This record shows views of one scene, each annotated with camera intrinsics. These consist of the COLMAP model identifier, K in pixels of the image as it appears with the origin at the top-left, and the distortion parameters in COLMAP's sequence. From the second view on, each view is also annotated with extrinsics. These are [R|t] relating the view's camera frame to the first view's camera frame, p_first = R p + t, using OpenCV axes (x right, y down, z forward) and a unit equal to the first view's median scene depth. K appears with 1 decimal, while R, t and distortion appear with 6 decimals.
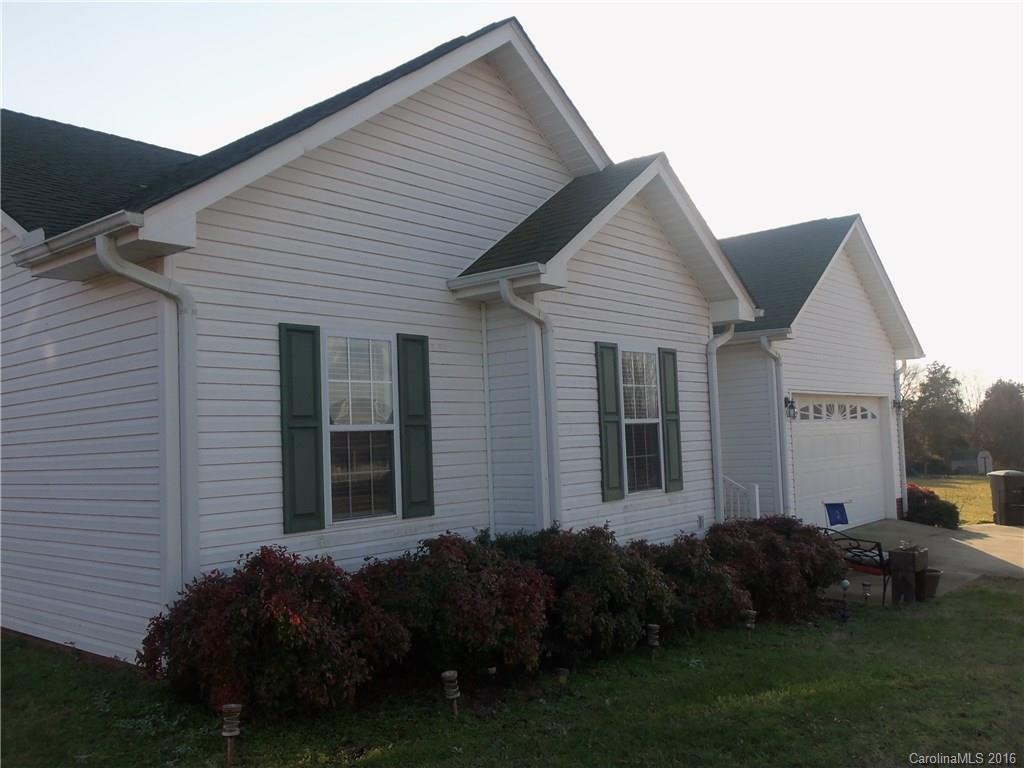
lens RADIAL K [[885.3, 0, 512.0], [0, 885.3, 384.0], [0, 0, 1]] dist [0.003791, -0.006306]
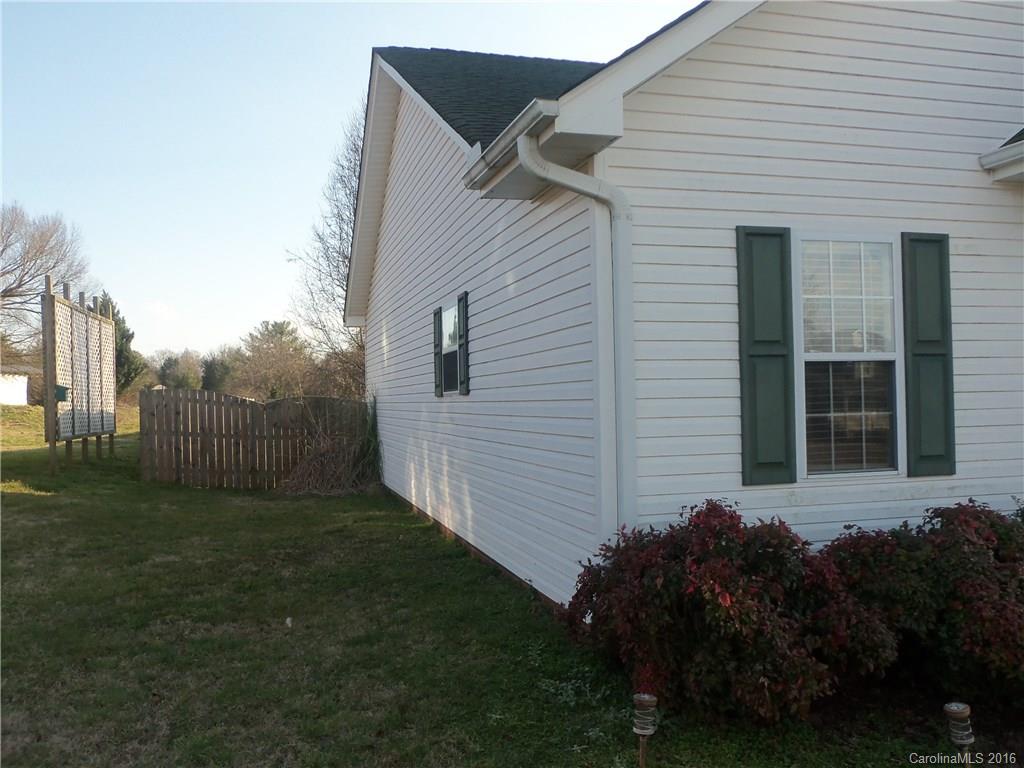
lens RADIAL K [[885.3, 0, 512.0], [0, 885.3, 384.0], [0, 0, 1]] dist [0.003791, -0.006306]
pose [[0.830500, 0.011917, -0.556892, 0.020651], [0.022967, 0.998188, 0.055611, 0.027655], [0.556546, -0.058975, 0.828721, 0.226751]]
